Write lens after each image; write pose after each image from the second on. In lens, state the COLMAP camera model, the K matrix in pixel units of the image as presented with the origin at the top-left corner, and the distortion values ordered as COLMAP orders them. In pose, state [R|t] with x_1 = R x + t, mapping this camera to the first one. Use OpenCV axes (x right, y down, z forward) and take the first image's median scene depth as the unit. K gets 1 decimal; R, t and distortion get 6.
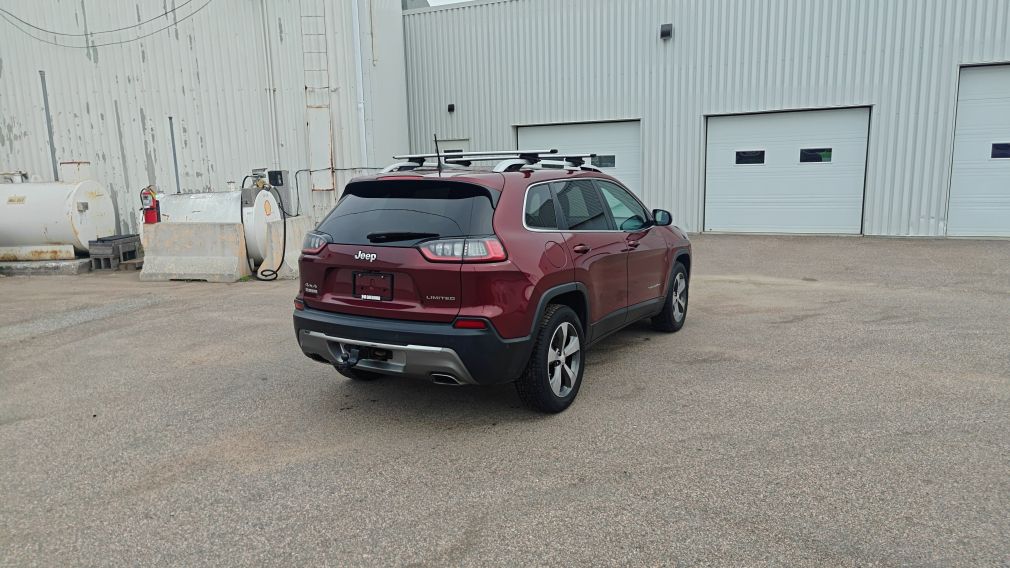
lens RADIAL K [[686.8, 0, 502.1], [0, 686.8, 280.5], [0, 0, 1]] dist [0.037490, -0.036111]
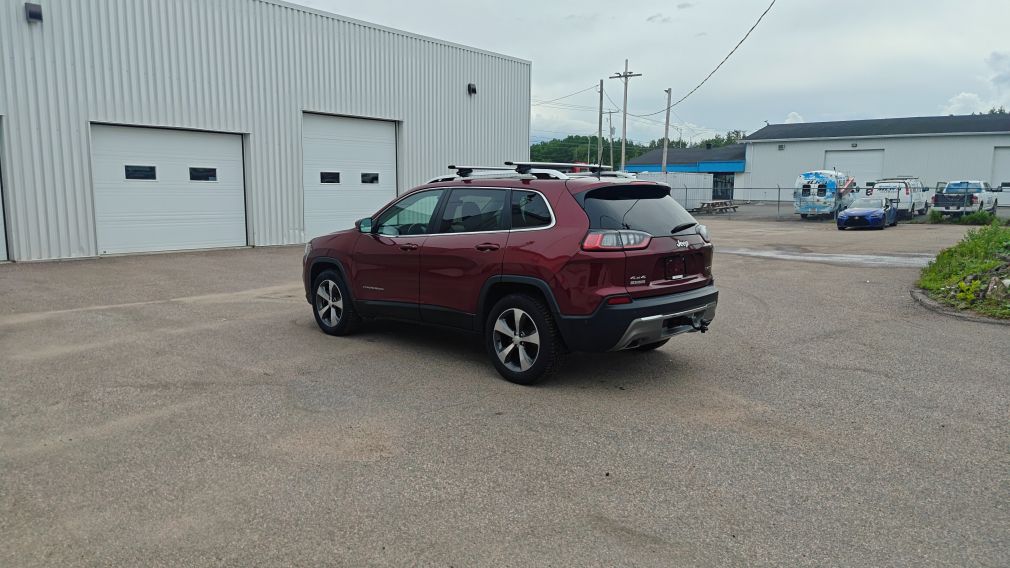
lens RADIAL K [[686.8, 0, 505.0], [0, 686.8, 287.6], [0, 0, 1]] dist [0.037490, -0.036111]
pose [[0.243729, -0.113237, 0.963210, -0.600366], [0.139366, 0.986942, 0.080762, -0.041134], [-0.959778, 0.114555, 0.256328, 0.397238]]
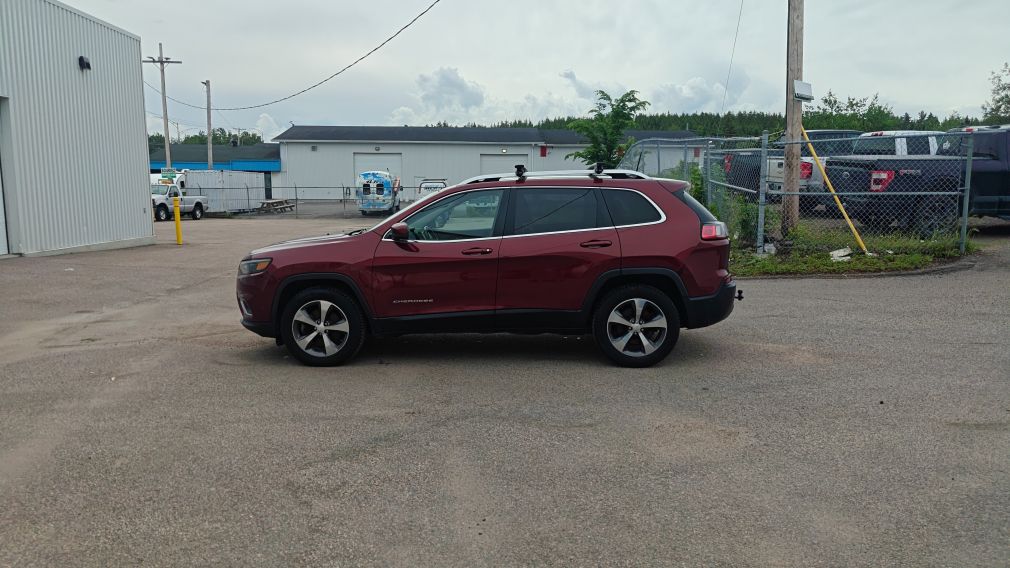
lens RADIAL K [[686.8, 0, 507.0], [0, 686.8, 287.3], [0, 0, 1]] dist [0.037490, -0.036111]
pose [[-0.459812, -0.102120, 0.882125, -0.548985], [0.149119, 0.970380, 0.190066, -0.113265], [-0.875407, 0.218936, -0.430964, 0.850257]]
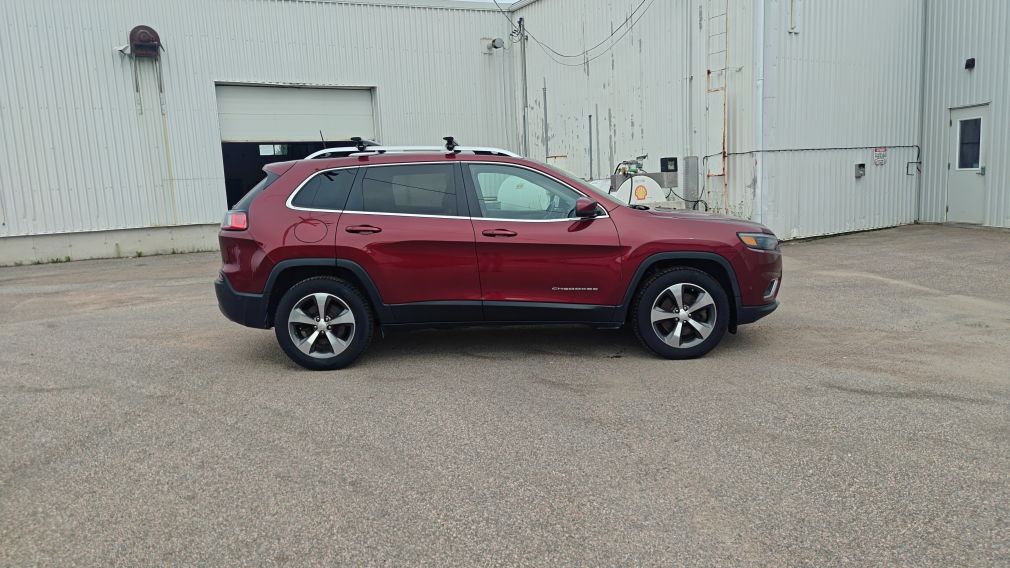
lens RADIAL K [[686.8, 0, 502.1], [0, 686.8, 282.9], [0, 0, 1]] dist [0.037490, -0.036111]
pose [[0.517129, 0.124585, -0.846792, 0.523737], [-0.104818, 0.991121, 0.081809, -0.034812], [0.849465, 0.046453, 0.525596, 0.286235]]
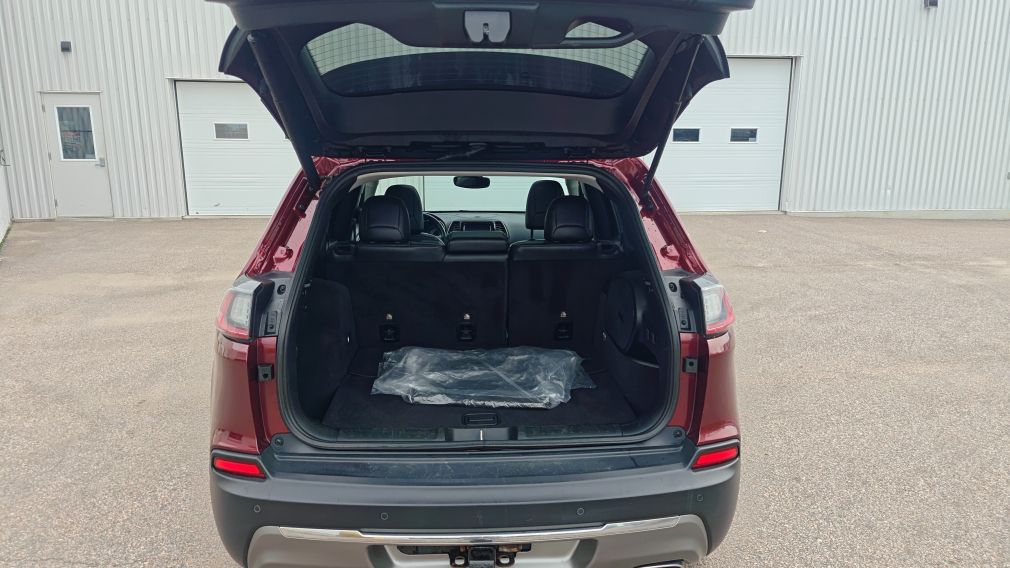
lens RADIAL K [[686.8, 0, 508.3], [0, 686.8, 284.6], [0, 0, 1]] dist [0.037490, -0.036111]
pose [[0.832432, -0.087169, 0.547227, -0.166519], [0.063133, 0.996038, 0.062623, -0.039458], [-0.550518, -0.017582, 0.834638, 0.251582]]
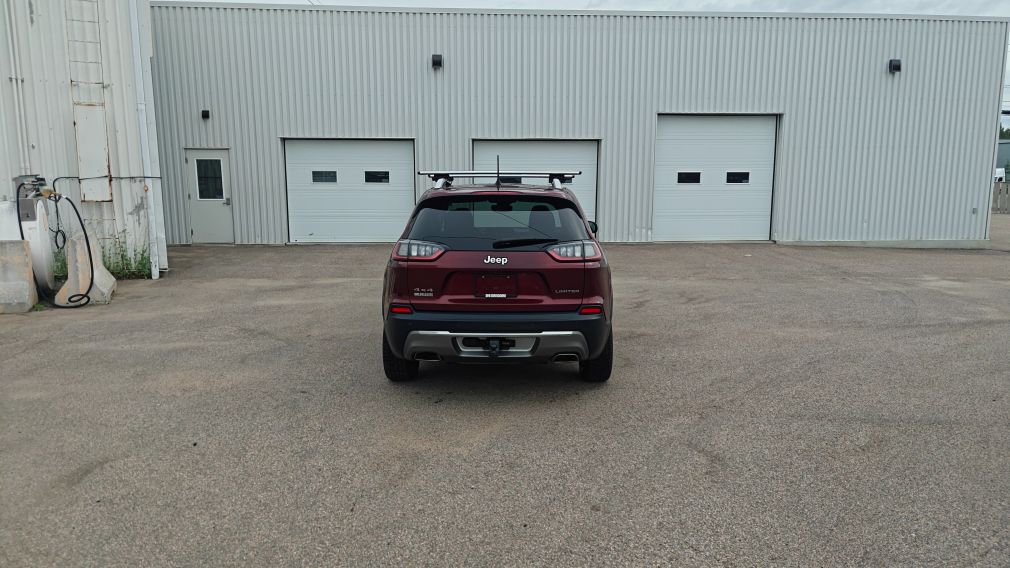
lens RADIAL K [[686.8, 0, 508.2], [0, 686.8, 287.3], [0, 0, 1]] dist [0.037490, -0.036111]
pose [[0.868954, -0.051472, 0.492209, -0.298928], [0.057216, 0.998356, 0.003391, 0.003120], [-0.491575, 0.025215, 0.870470, -0.005540]]
